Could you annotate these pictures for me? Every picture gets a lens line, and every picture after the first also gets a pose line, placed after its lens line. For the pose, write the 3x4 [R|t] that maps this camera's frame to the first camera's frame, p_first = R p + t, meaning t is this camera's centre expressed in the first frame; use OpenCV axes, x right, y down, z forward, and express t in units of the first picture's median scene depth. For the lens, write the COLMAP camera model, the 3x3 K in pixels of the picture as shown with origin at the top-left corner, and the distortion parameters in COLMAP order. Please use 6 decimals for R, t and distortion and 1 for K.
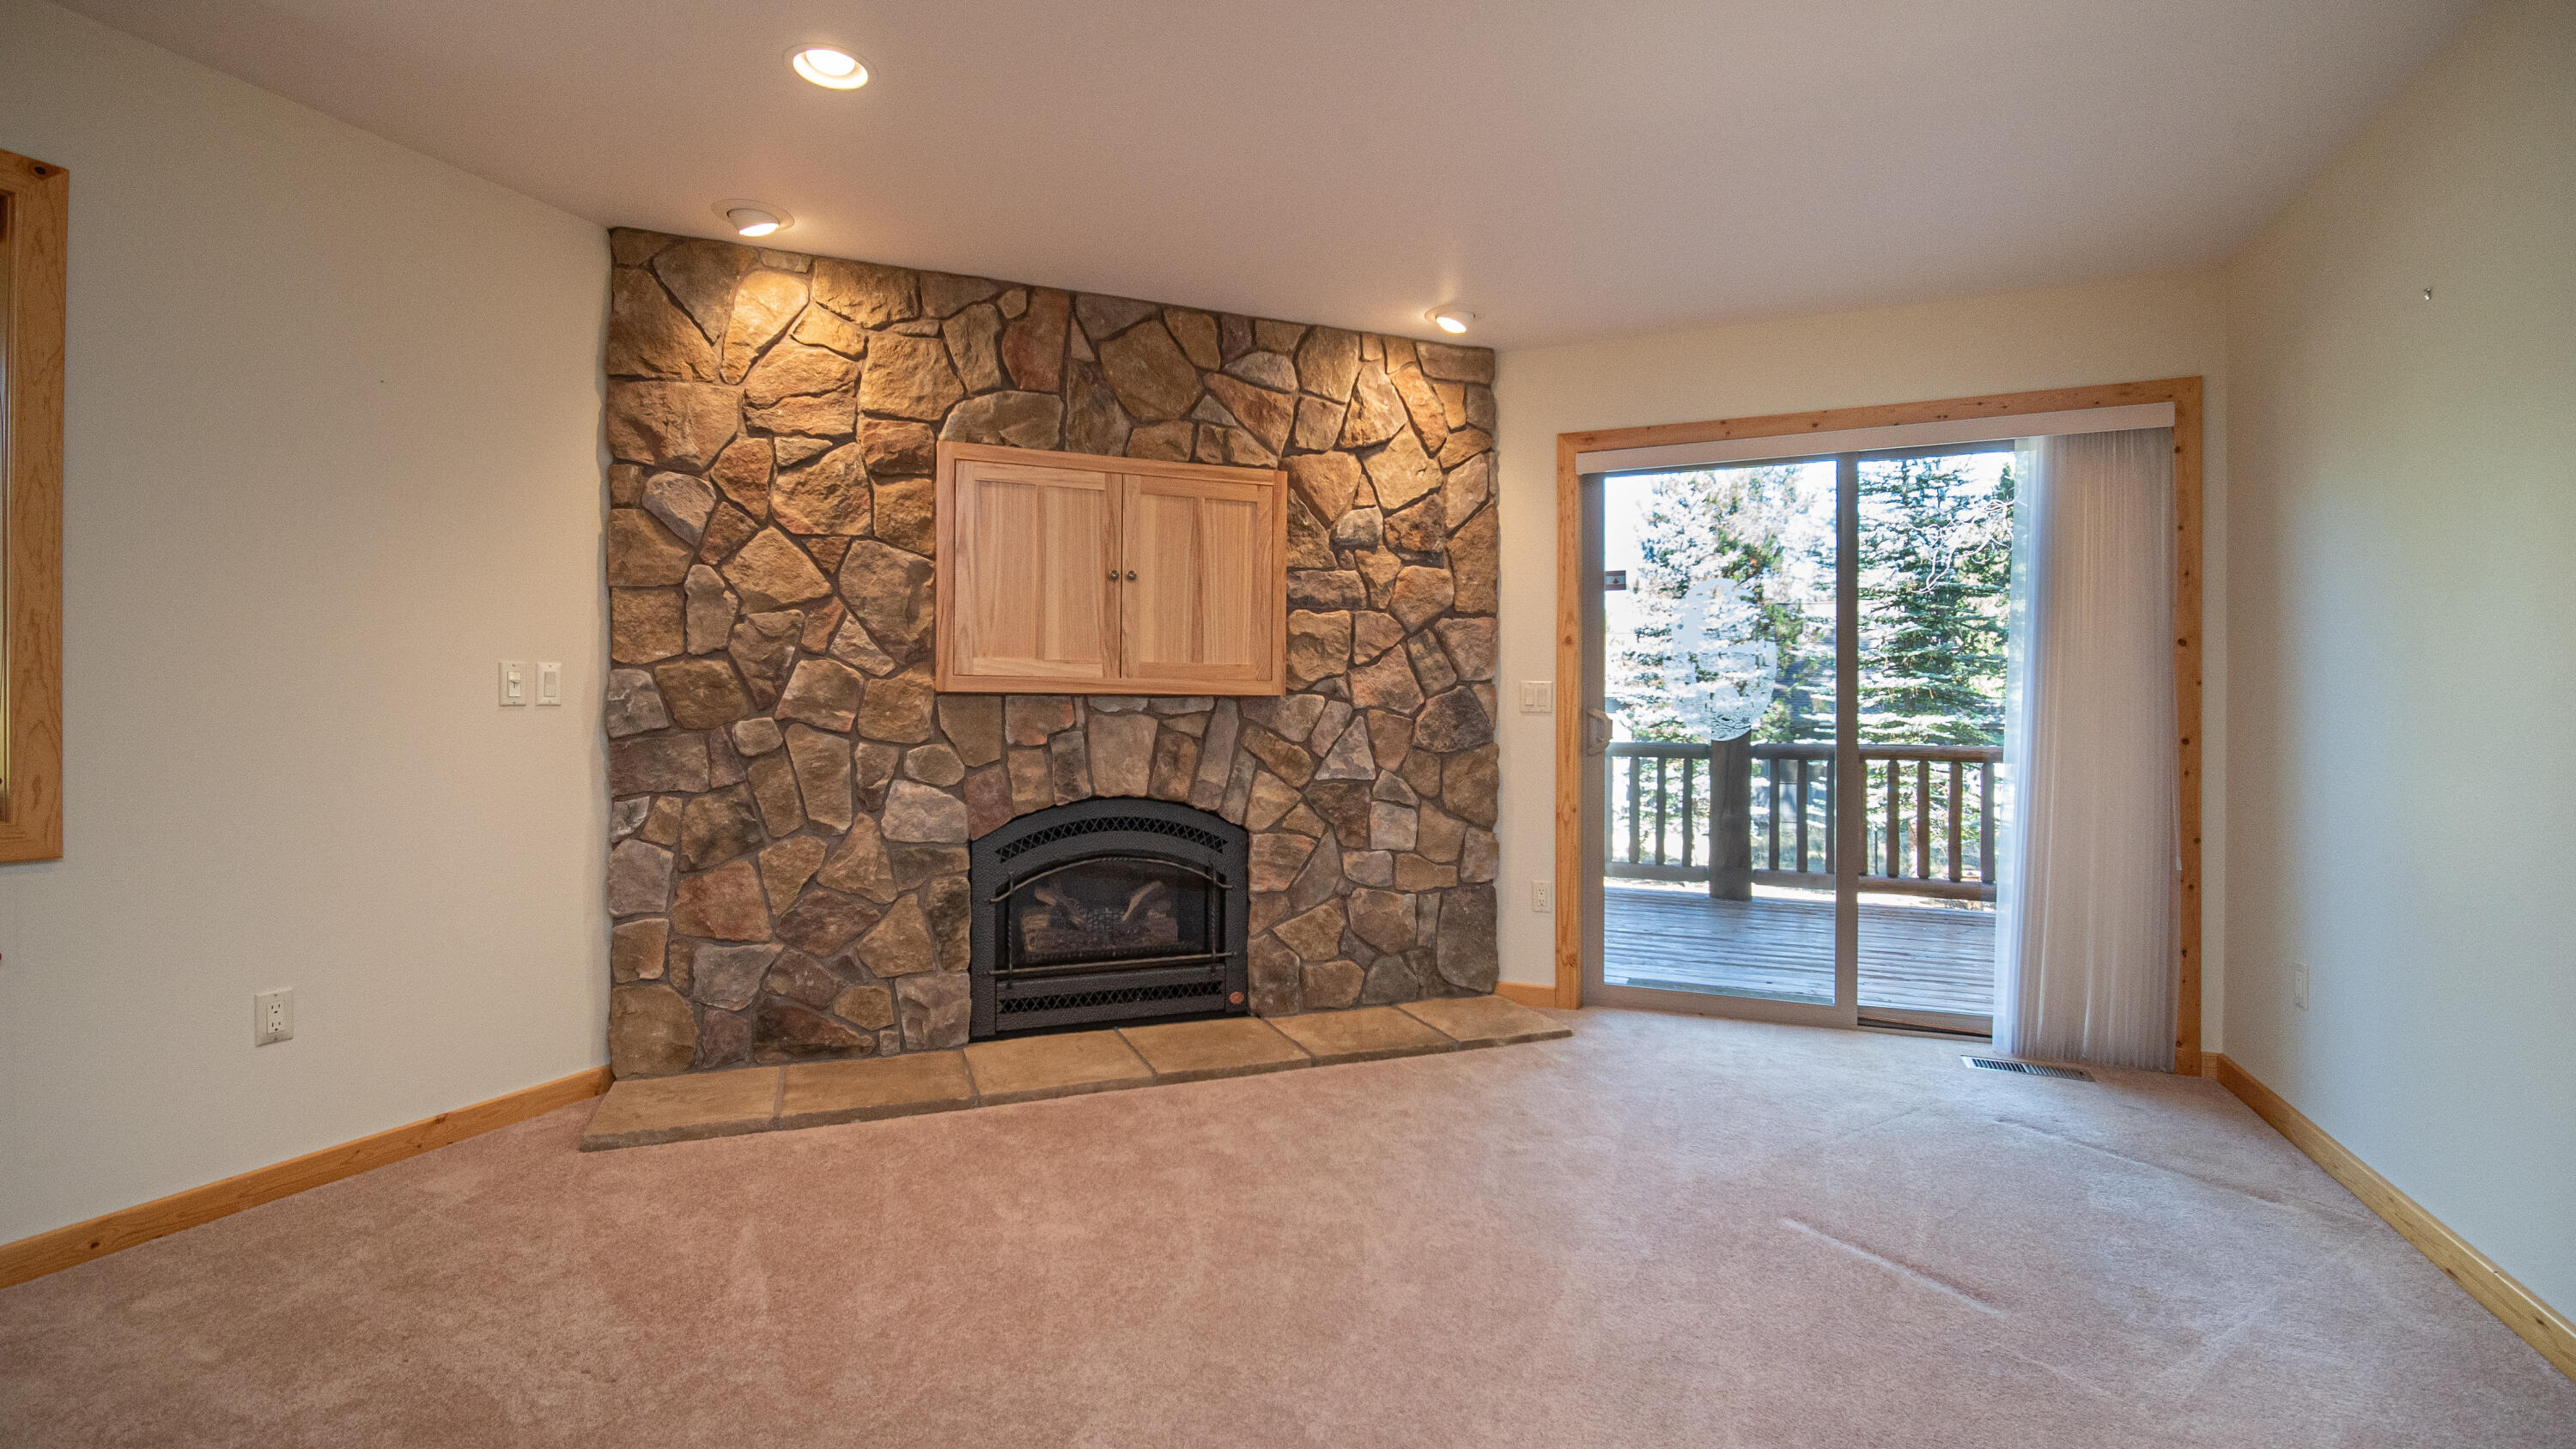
lens RADIAL K [[1167.1, 0, 1281.4], [0, 1167.1, 703.8], [0, 0, 1]] dist [-0.006364, -0.002931]
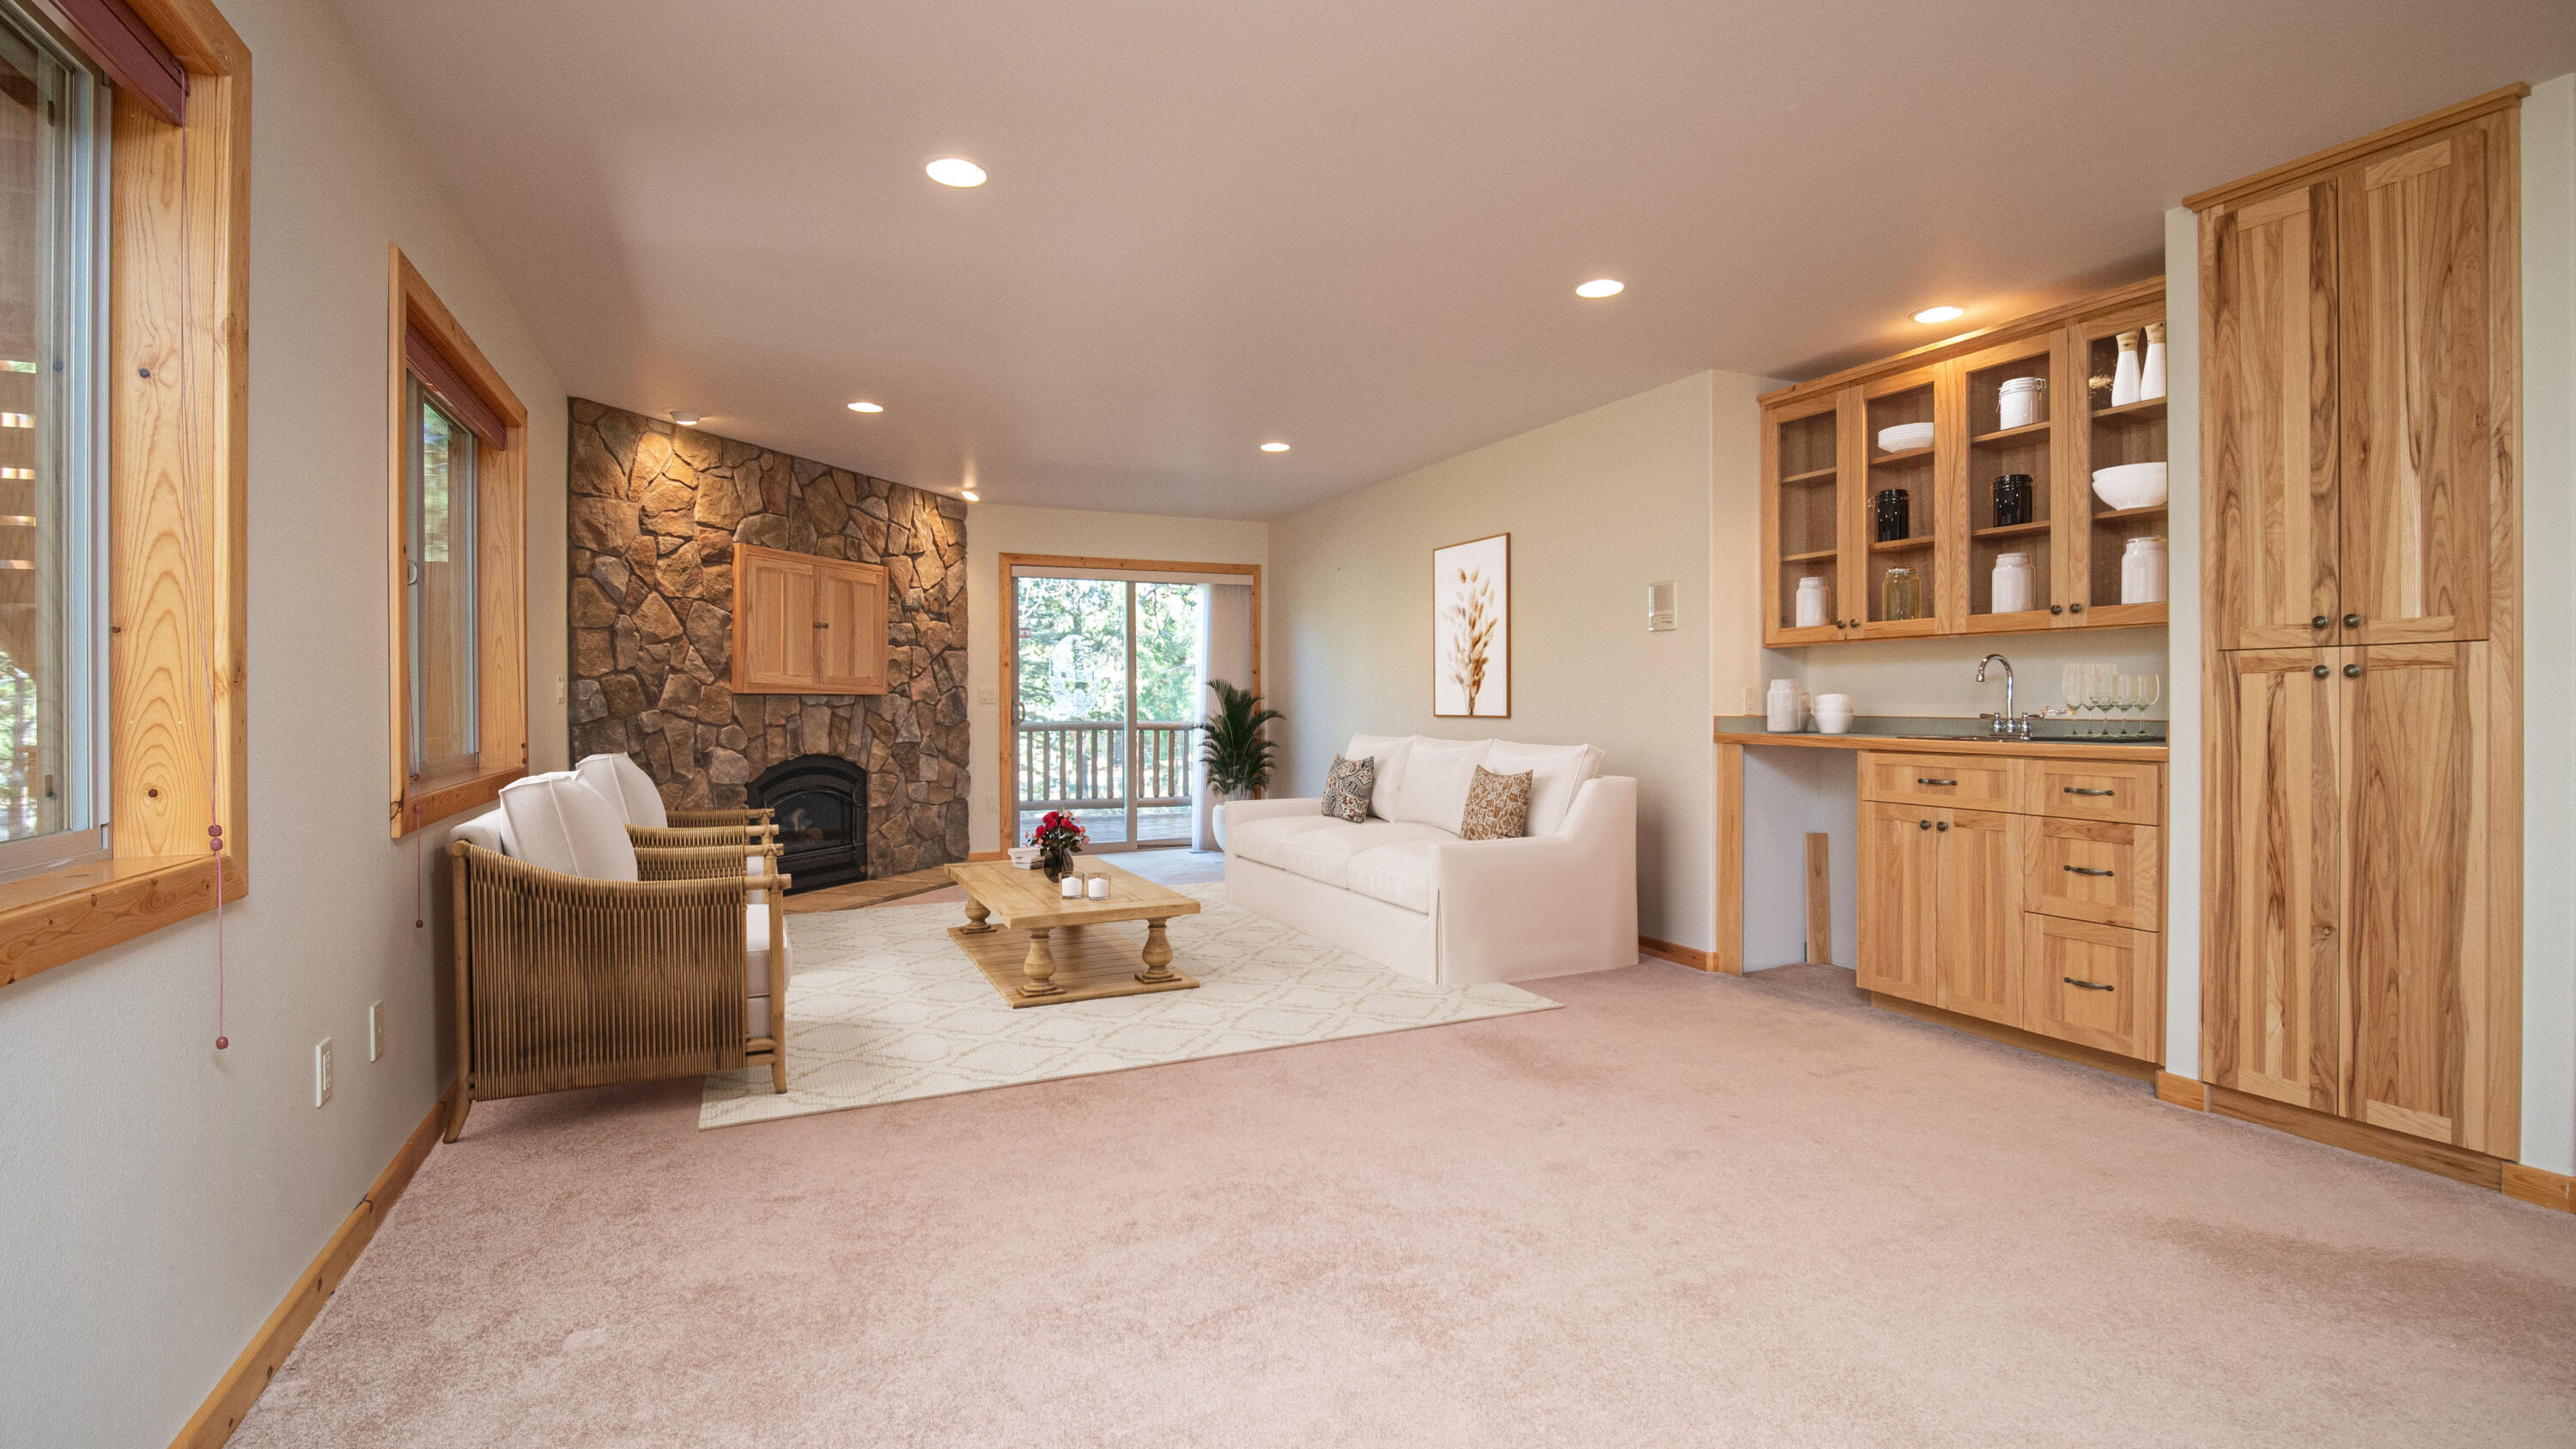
lens RADIAL K [[1167.1, 0, 1279.3], [0, 1167.1, 707.8], [0, 0, 1]] dist [-0.006364, -0.002931]
pose [[0.672609, -0.010172, 0.739928, -0.945519], [0.001188, 0.999919, 0.012667, -0.009350], [-0.739997, -0.007641, 0.672567, -0.651060]]
